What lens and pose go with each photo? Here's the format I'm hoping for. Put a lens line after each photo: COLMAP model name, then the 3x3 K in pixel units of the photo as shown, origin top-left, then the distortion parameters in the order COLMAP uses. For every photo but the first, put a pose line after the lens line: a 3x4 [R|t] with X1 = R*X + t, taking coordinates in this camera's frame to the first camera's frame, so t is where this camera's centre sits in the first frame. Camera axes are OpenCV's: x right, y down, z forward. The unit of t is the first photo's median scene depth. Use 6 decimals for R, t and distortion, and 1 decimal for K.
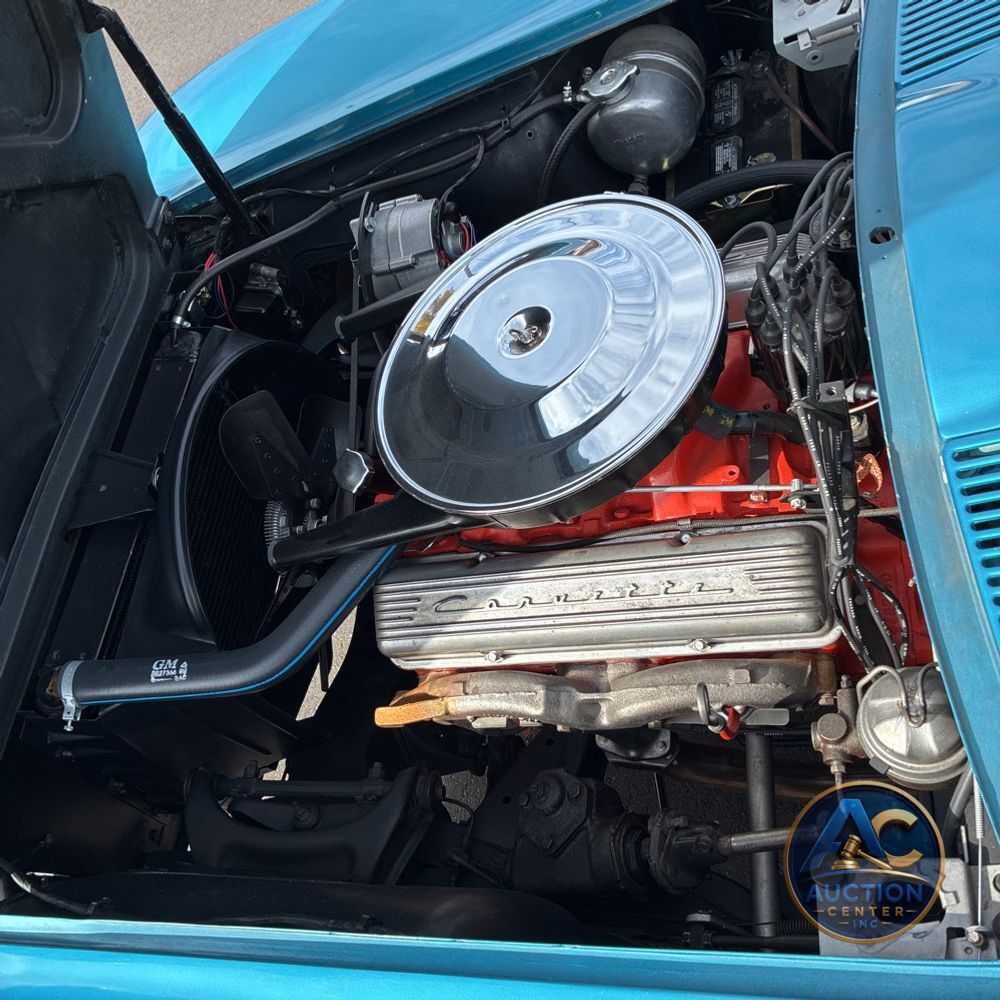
lens RADIAL K [[1006.5, 0, 493.6], [0, 1006.5, 497.9], [0, 0, 1]] dist [0.035602, -0.036153]
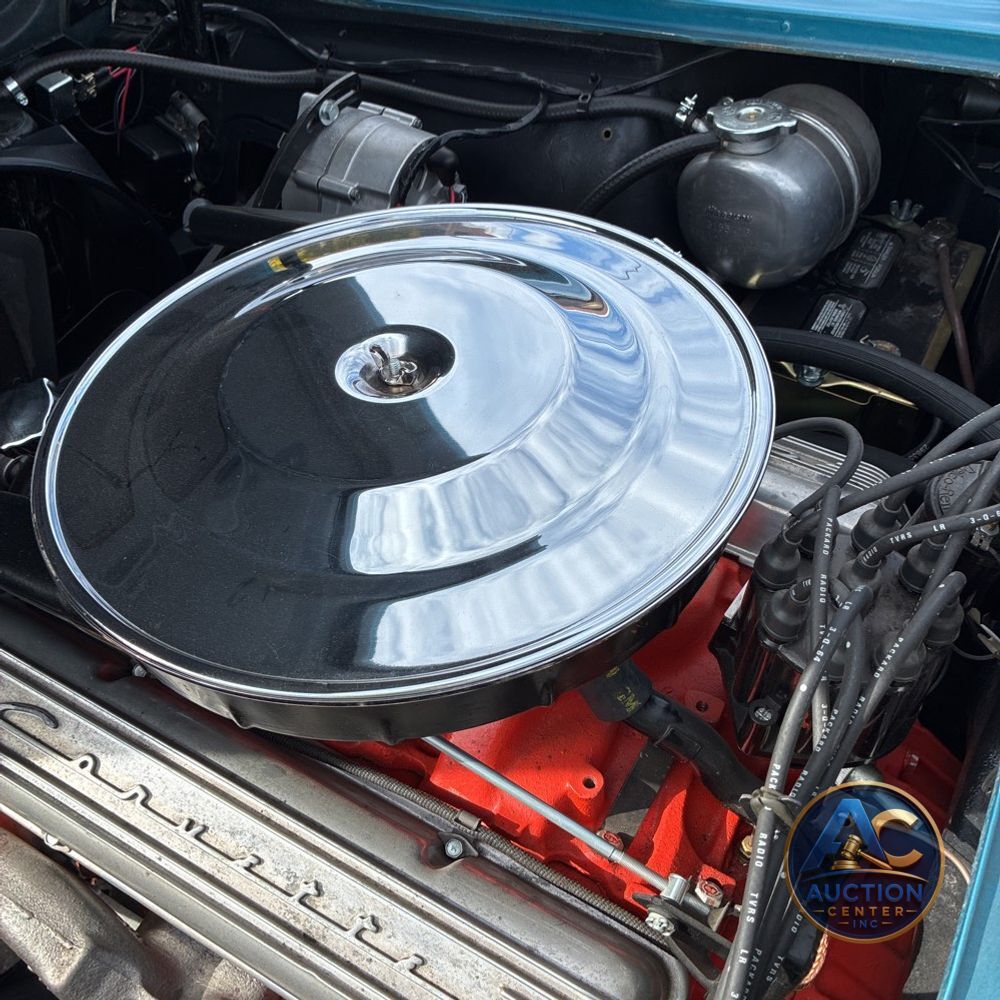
lens RADIAL K [[1006.5, 0, 493.6], [0, 1006.5, 497.9], [0, 0, 1]] dist [0.035602, -0.036153]
pose [[0.850144, 0.523749, 0.054239, 0.071208], [-0.520437, 0.851455, -0.064569, -0.083295], [-0.080000, 0.026665, 0.996438, 0.397846]]
